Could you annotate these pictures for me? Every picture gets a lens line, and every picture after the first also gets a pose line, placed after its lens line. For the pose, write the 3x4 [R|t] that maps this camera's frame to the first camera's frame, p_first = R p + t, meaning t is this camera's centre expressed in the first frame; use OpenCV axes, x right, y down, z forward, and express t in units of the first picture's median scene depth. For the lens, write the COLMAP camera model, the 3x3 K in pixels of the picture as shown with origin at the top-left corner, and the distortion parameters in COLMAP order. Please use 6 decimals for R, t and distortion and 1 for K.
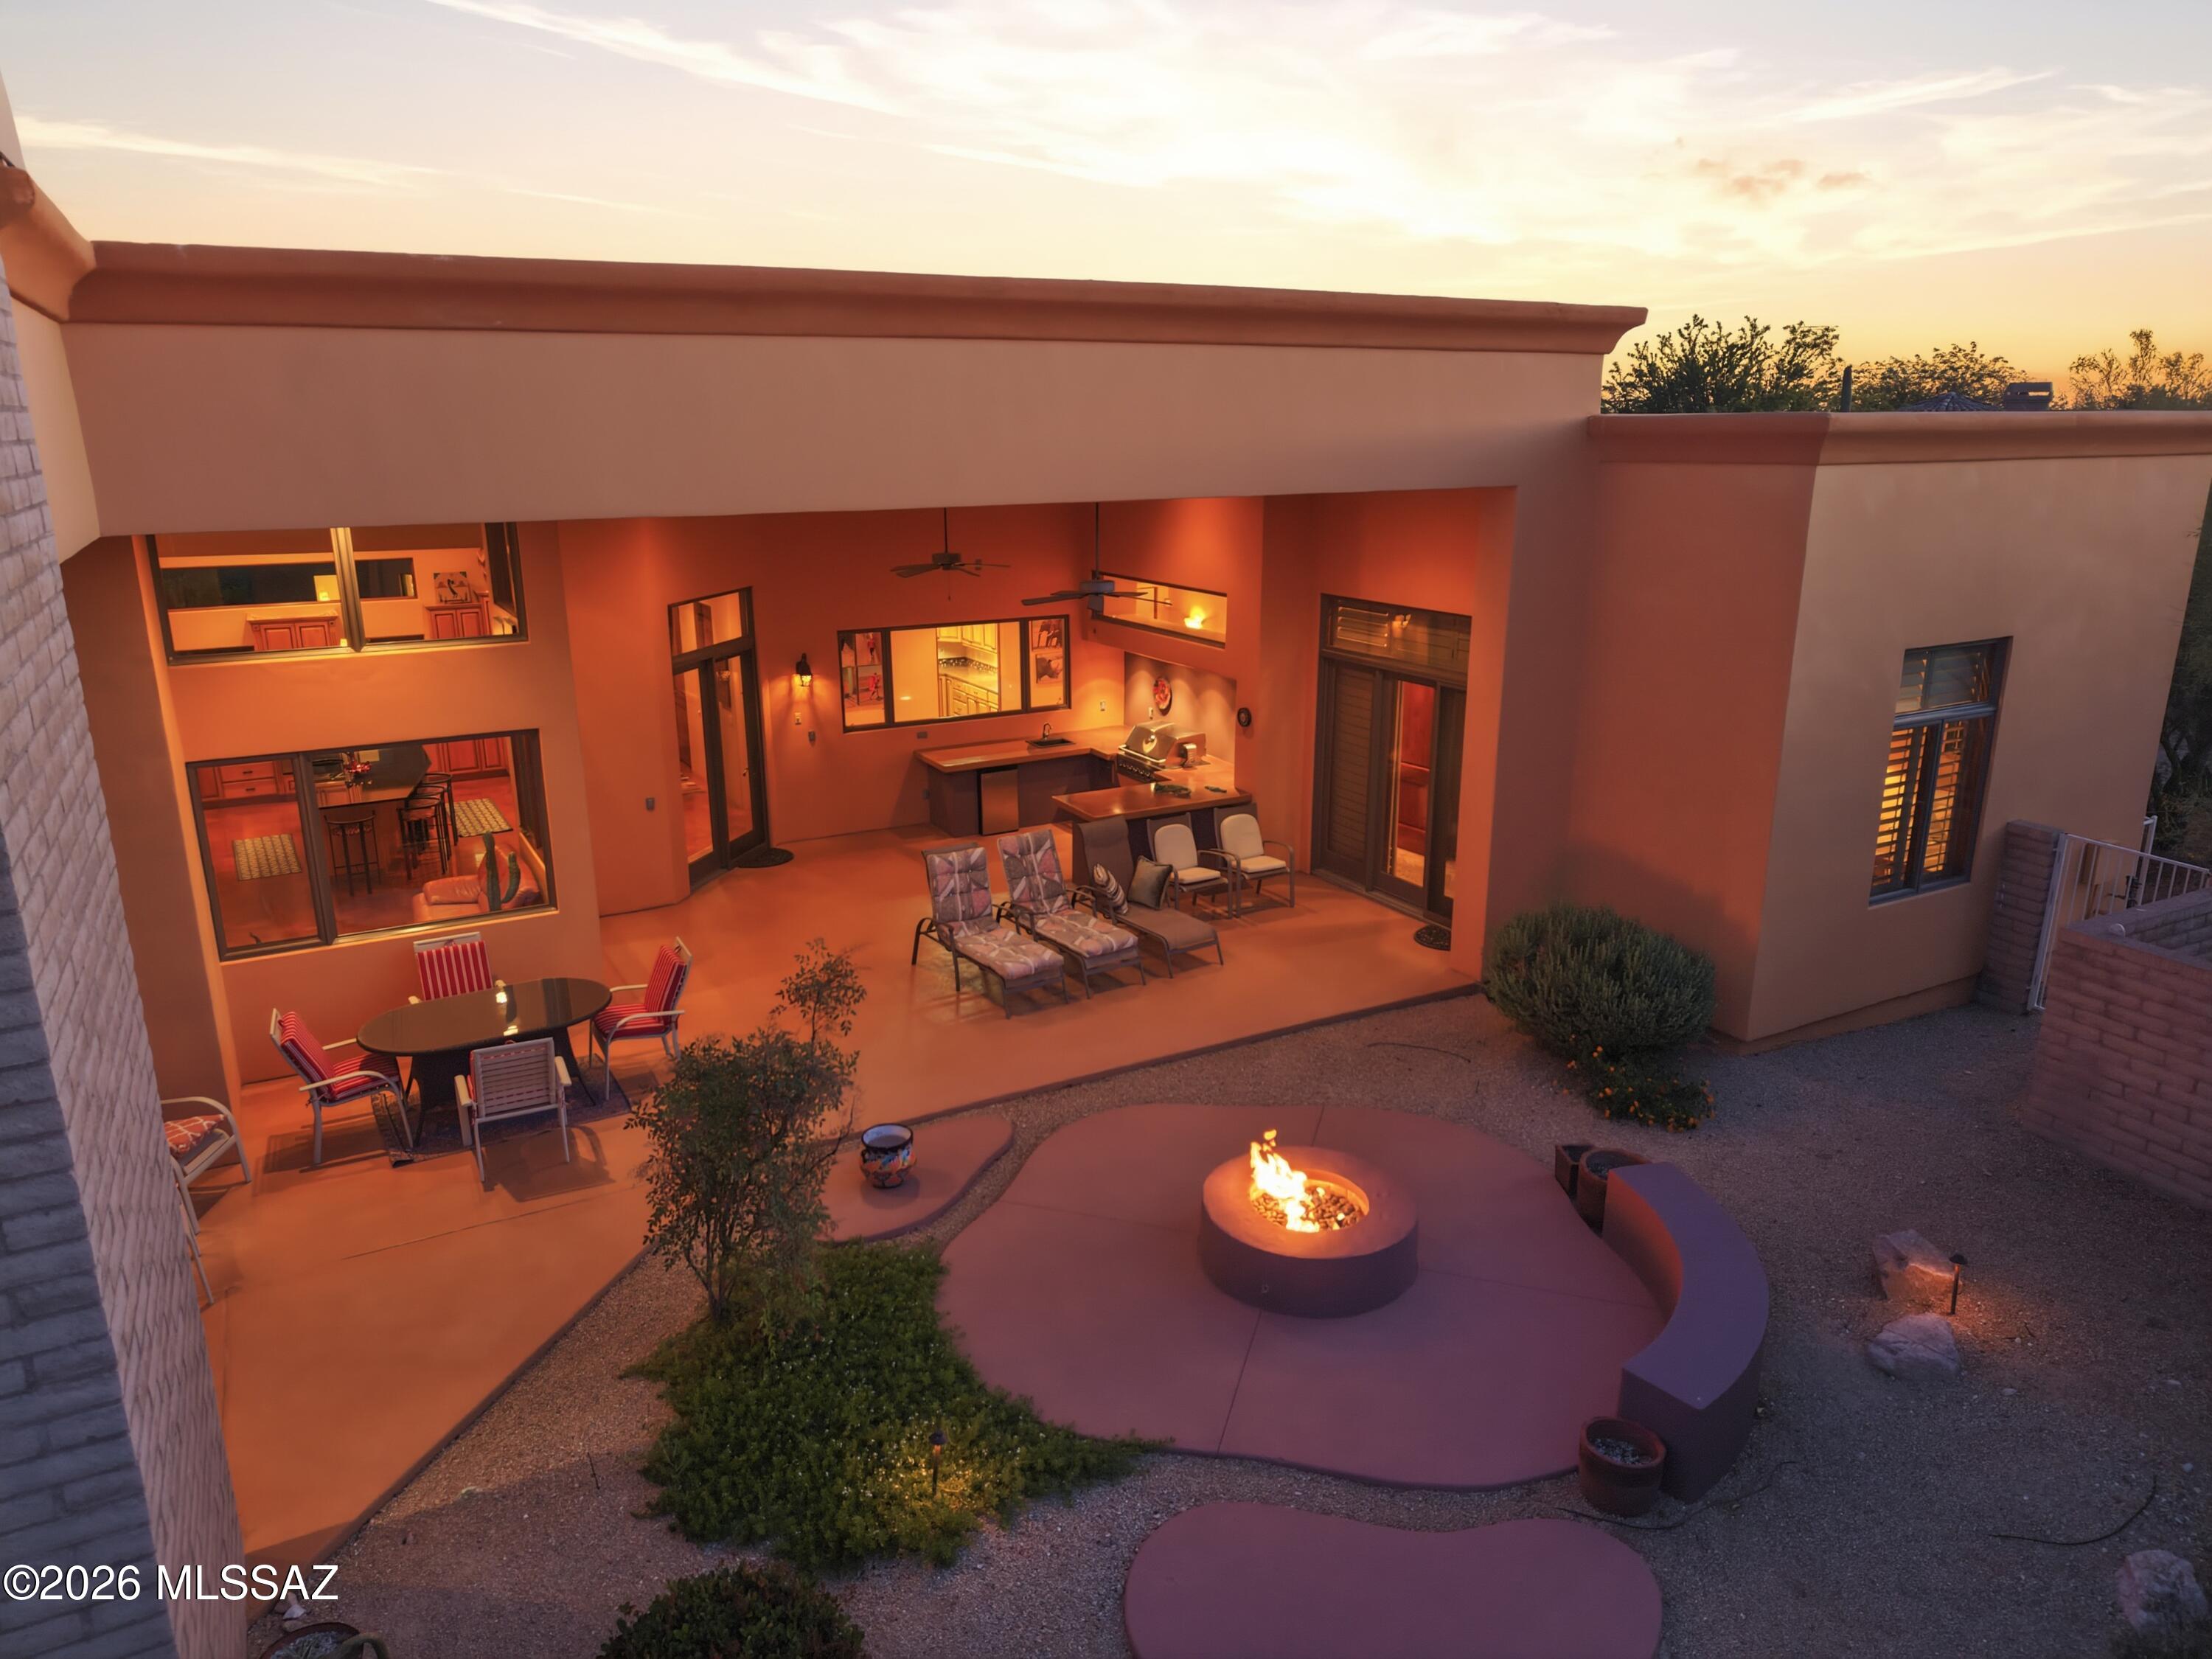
lens RADIAL K [[1458.3, 0, 1089.3], [0, 1458.3, 814.9], [0, 0, 1]] dist [0.027818, -0.020164]
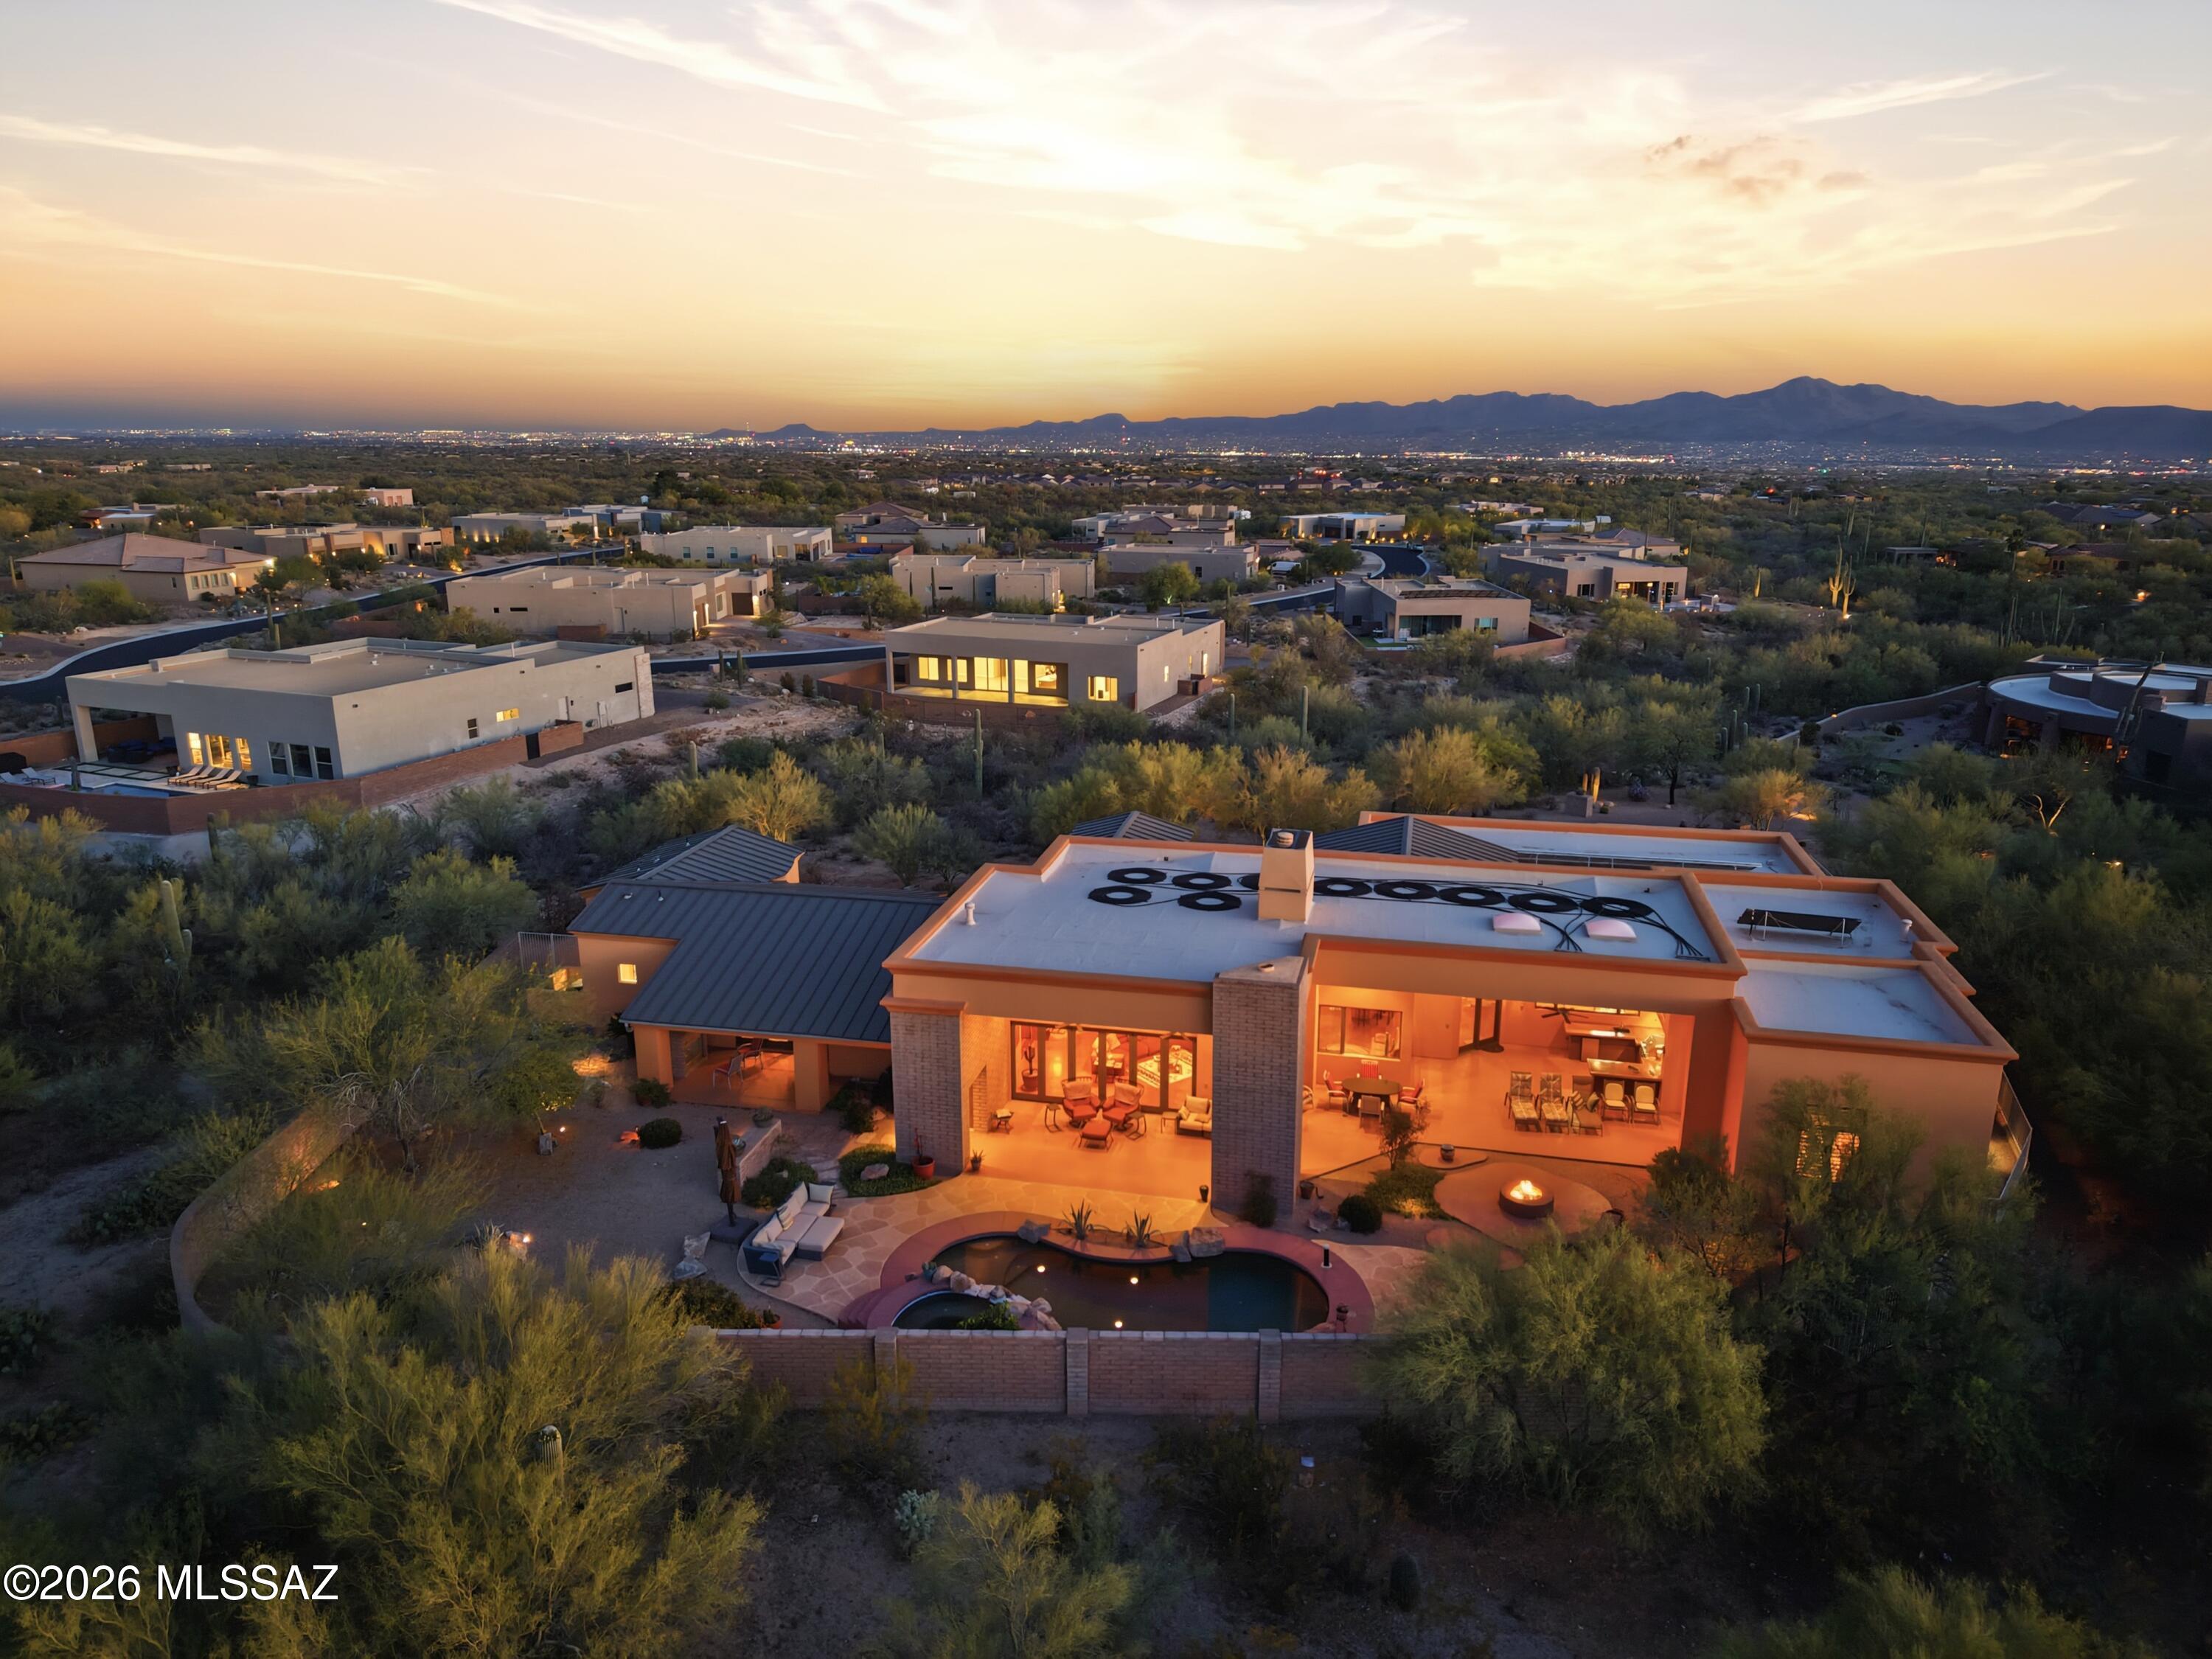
lens RADIAL K [[1458.3, 0, 1098.0], [0, 1458.3, 823.4], [0, 0, 1]] dist [0.027818, -0.020164]
pose [[0.749755, 0.176801, -0.637659, 1.016152], [-0.177049, 0.982110, 0.064132, -0.486828], [0.637590, 0.064814, 0.767644, -1.813523]]
